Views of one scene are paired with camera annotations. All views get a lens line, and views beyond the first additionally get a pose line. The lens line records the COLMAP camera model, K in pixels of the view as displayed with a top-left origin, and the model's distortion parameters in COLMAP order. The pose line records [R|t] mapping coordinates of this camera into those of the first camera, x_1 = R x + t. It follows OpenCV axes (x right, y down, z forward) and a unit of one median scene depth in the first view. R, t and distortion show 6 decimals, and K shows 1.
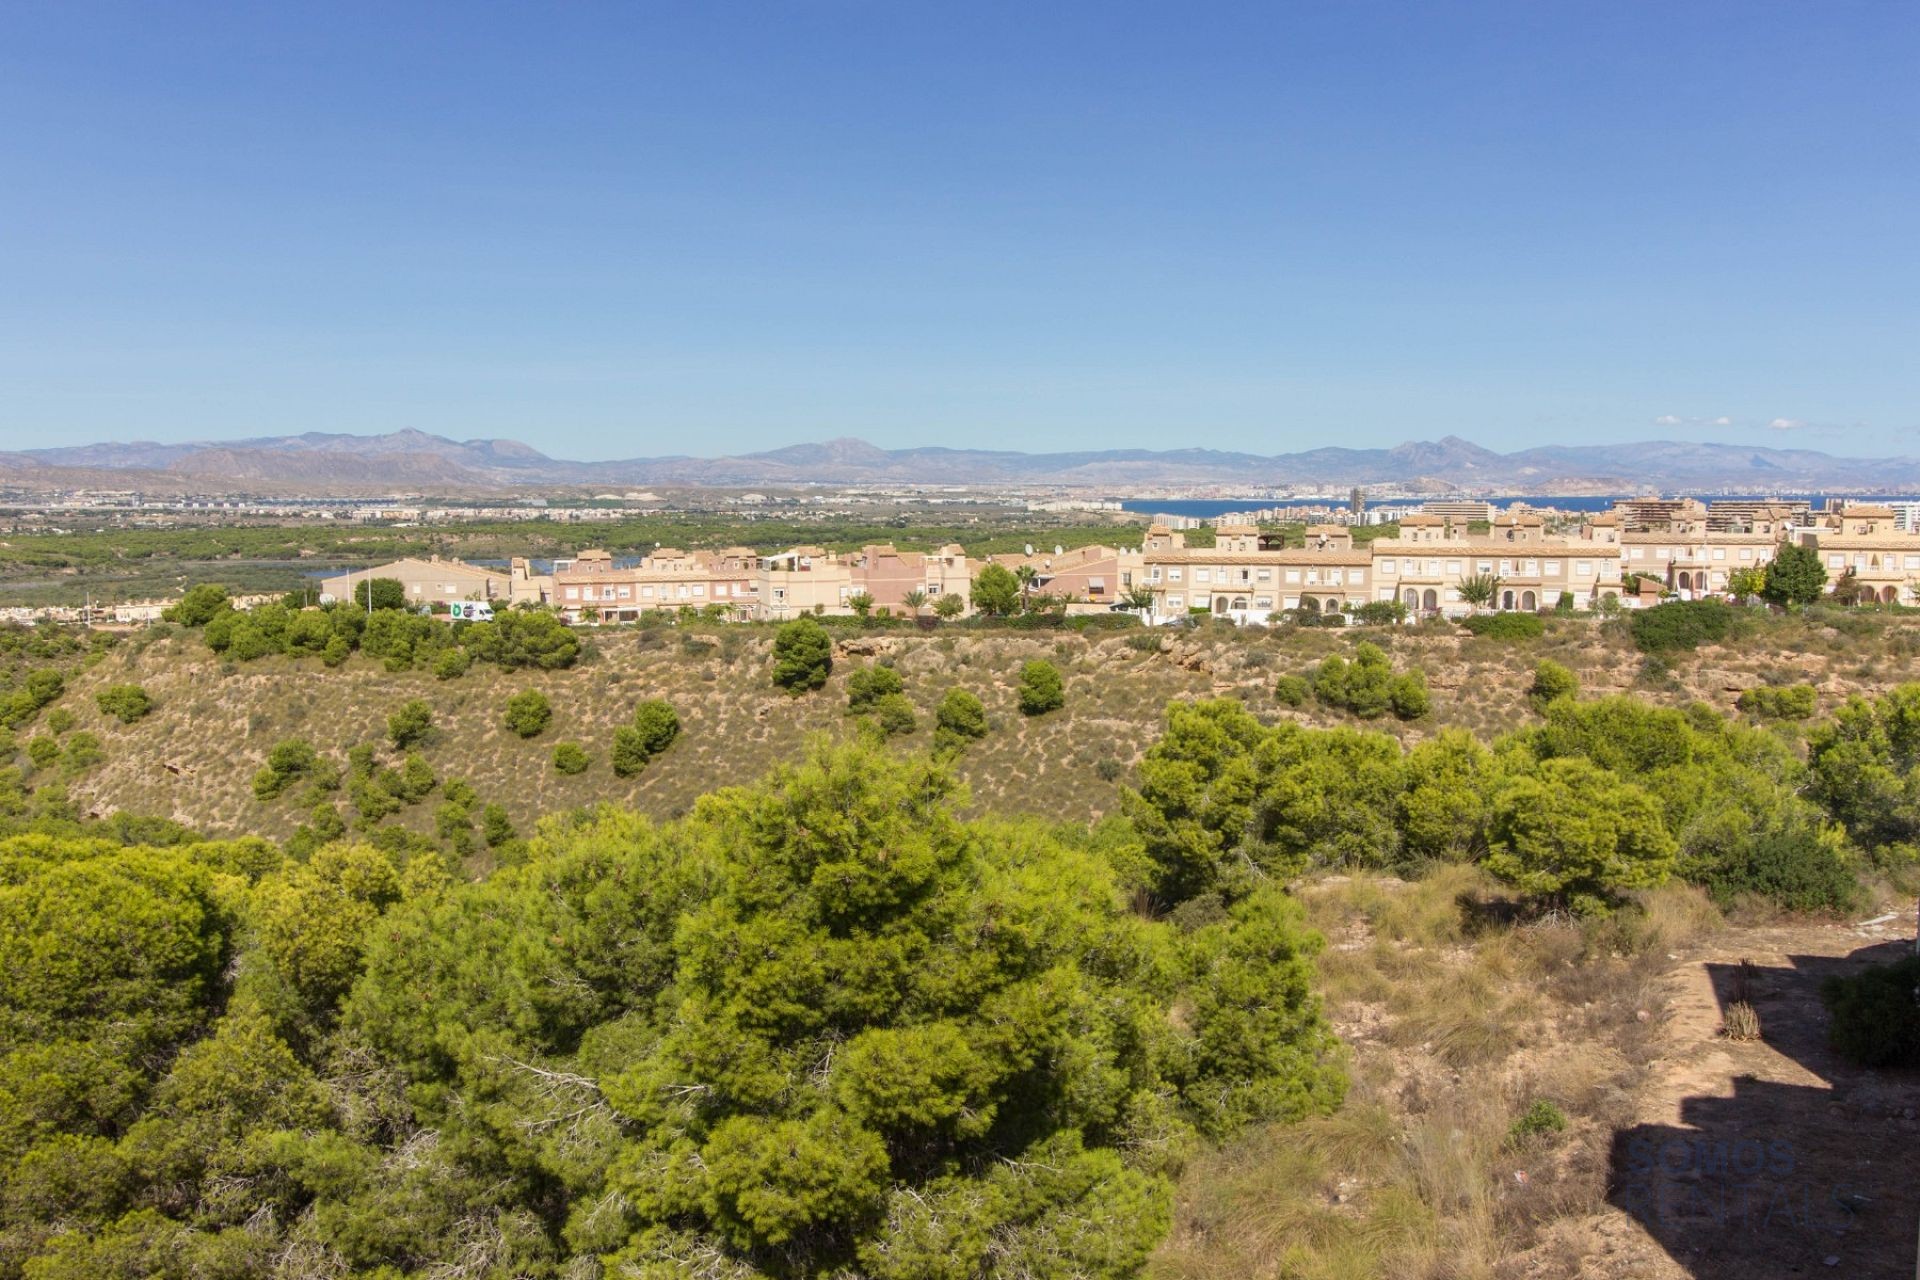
lens RADIAL K [[1576.7, 0, 960.0], [0, 1576.7, 640.0], [0, 0, 1]] dist [-0.007390, 0.005694]
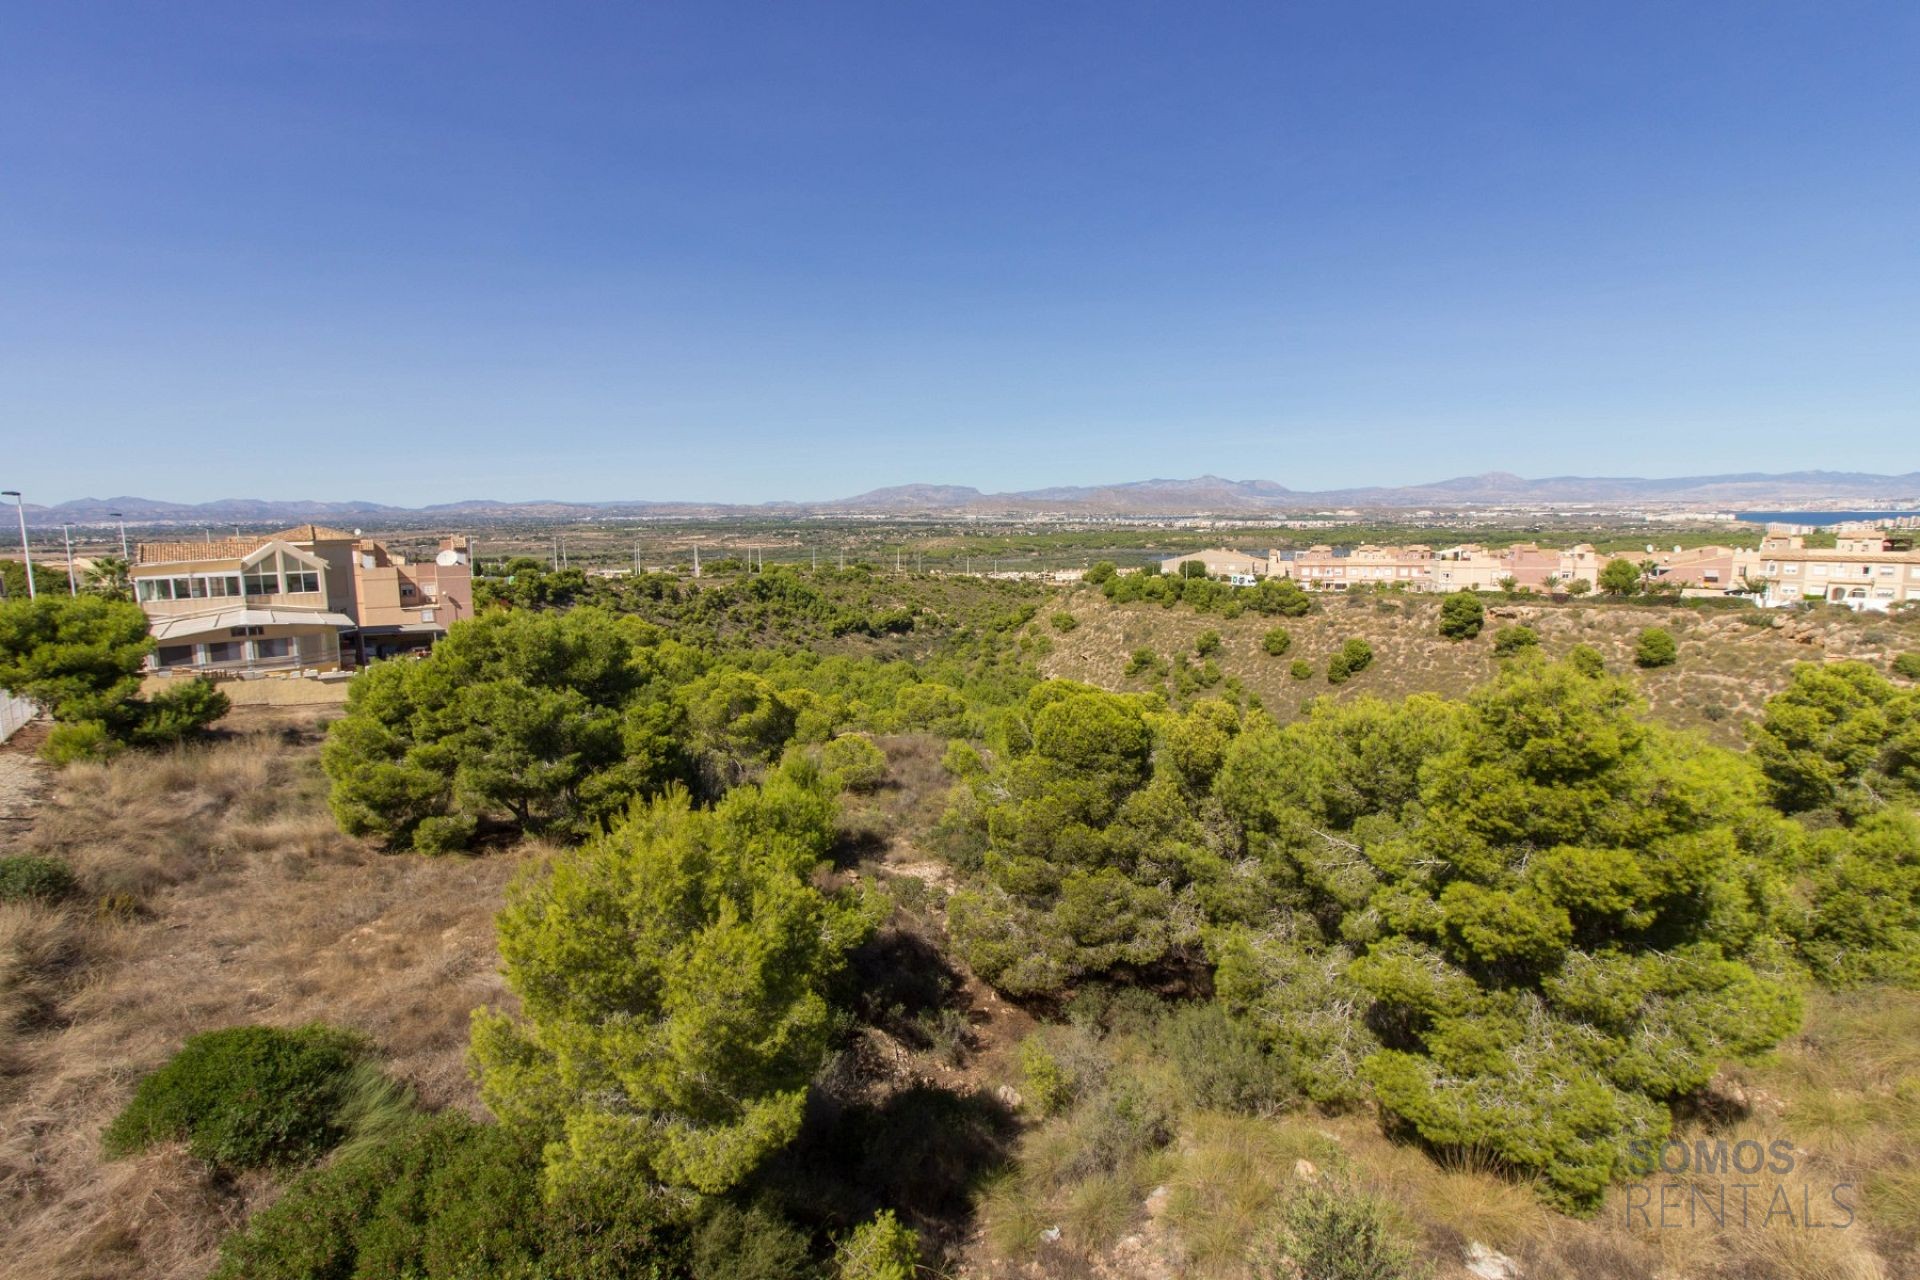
lens RADIAL K [[917.1, 0, 960.0], [0, 917.1, 640.0], [0, 0, 1]] dist [-0.000192, 0.001192]
pose [[0.828192, 0.067318, -0.556387, -0.023866], [-0.041840, 0.997416, 0.058398, 0.005372], [0.558880, -0.025086, 0.828869, -0.038222]]
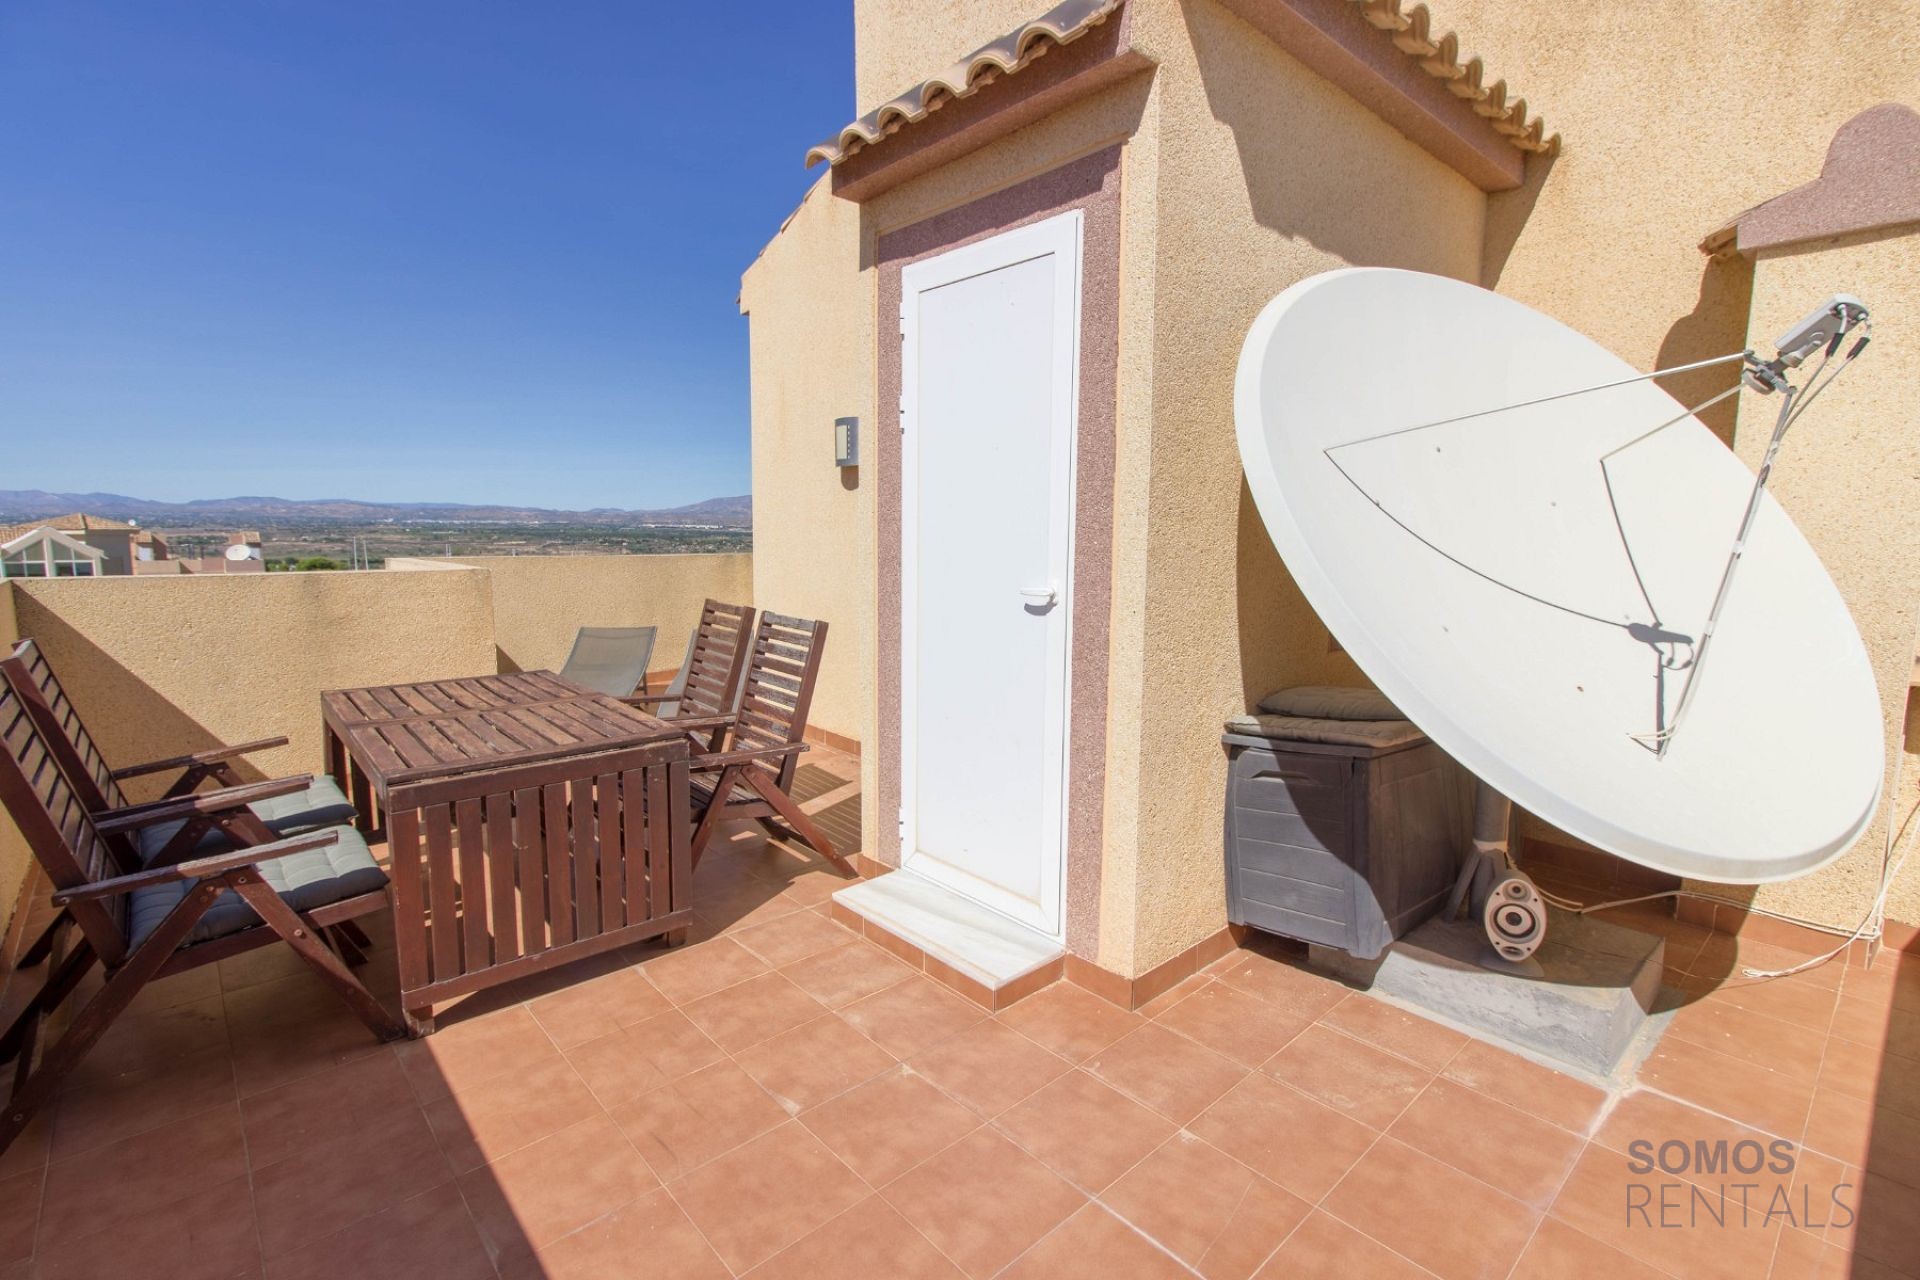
lens RADIAL K [[884.6, 0, 968.7], [0, 884.6, 637.8], [0, 0, 1]] dist [0.004066, 0.001031]
pose [[0.920051, 0.061742, -0.386904, 0.108362], [-0.052027, 0.998013, 0.035543, 0.024400], [0.388330, -0.012572, 0.921435, -0.147002]]
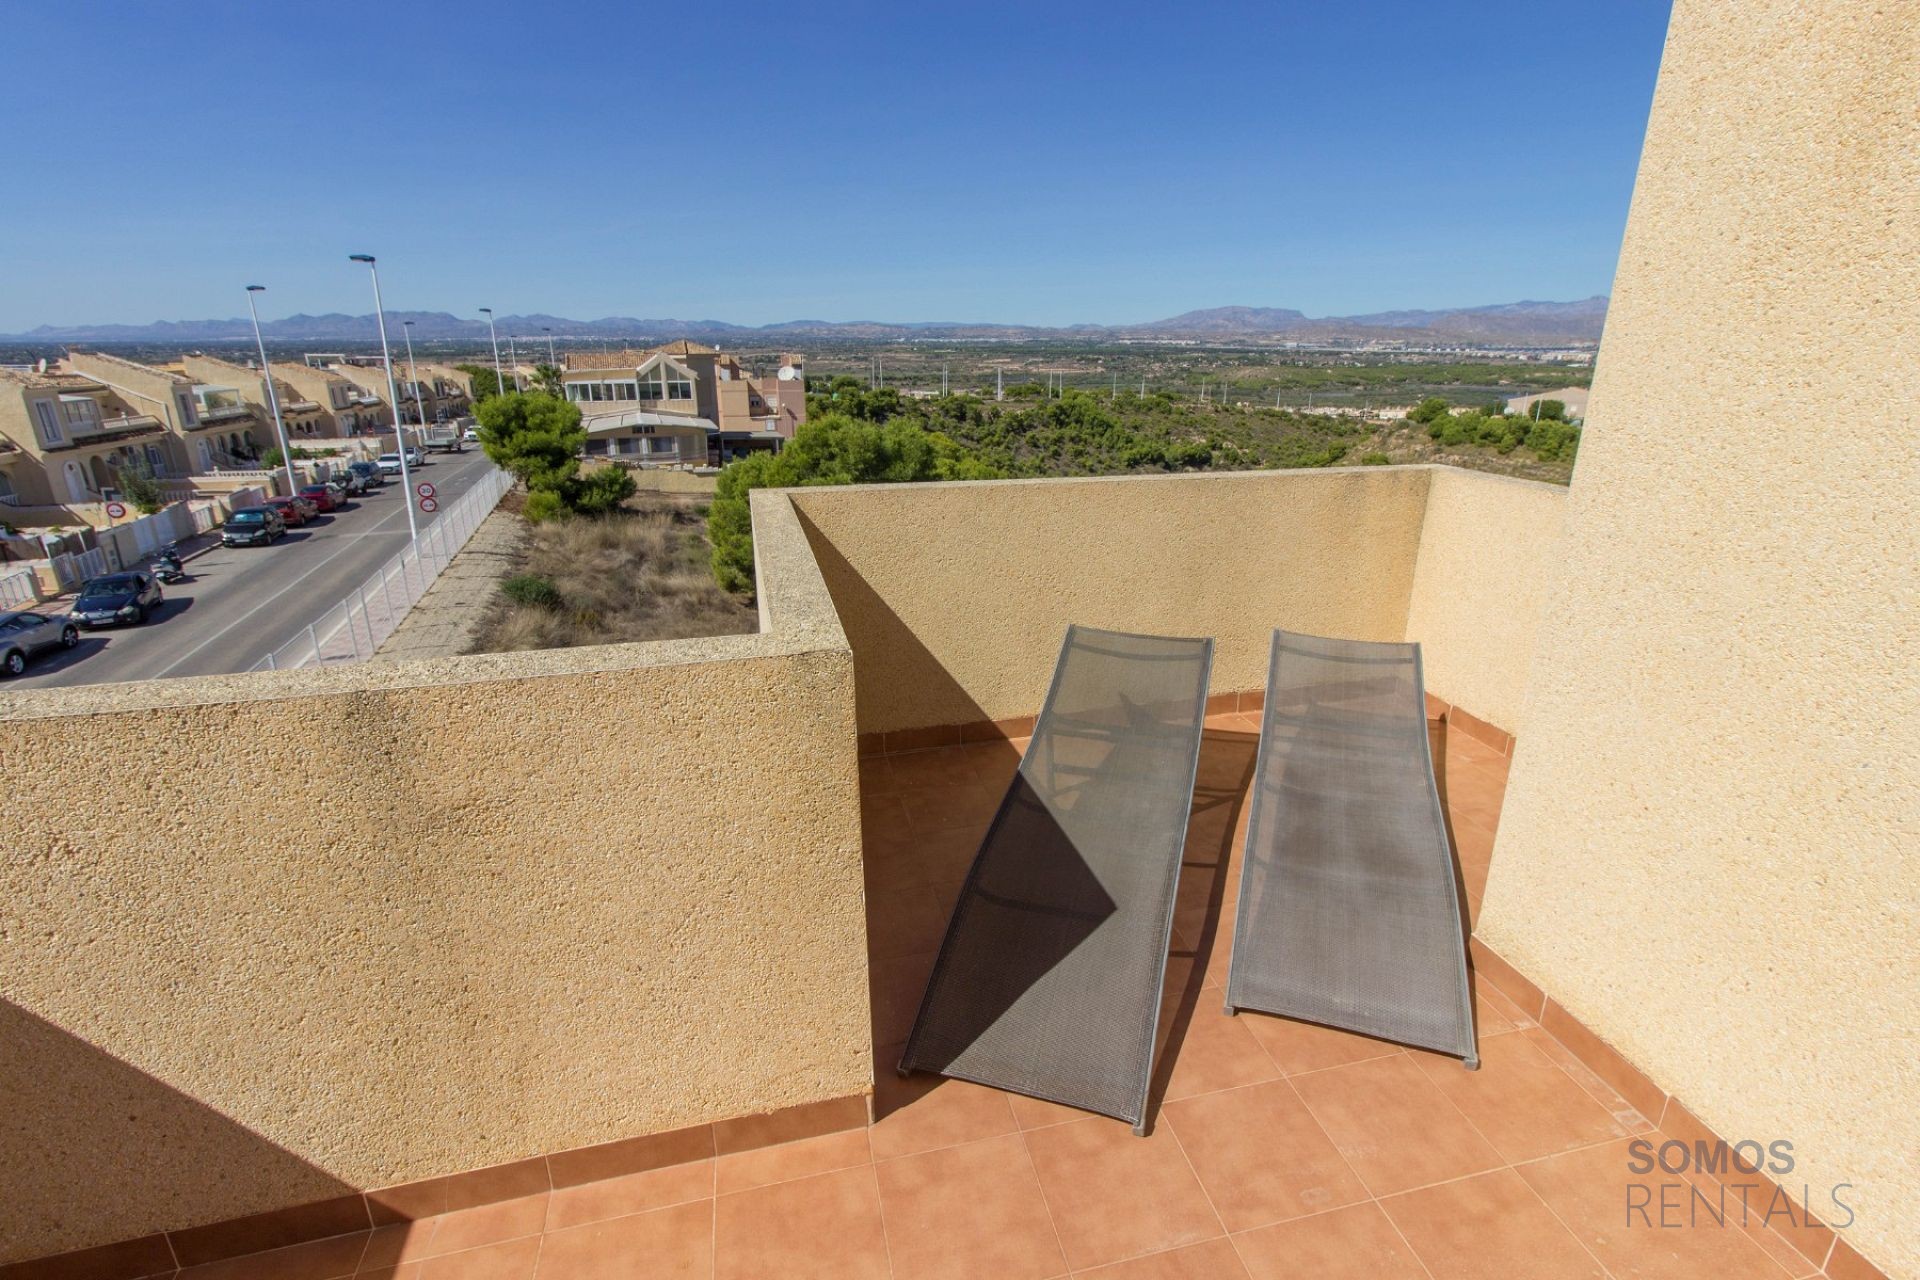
lens RADIAL K [[909.4, 0, 972.8], [0, 909.4, 644.1], [0, 0, 1]] dist [0.003955, 0.001303]
pose [[0.618832, 0.251446, -0.744192, 0.043200], [-0.077548, 0.962312, 0.260658, 0.012695], [0.781686, -0.103593, 0.615009, -0.089120]]
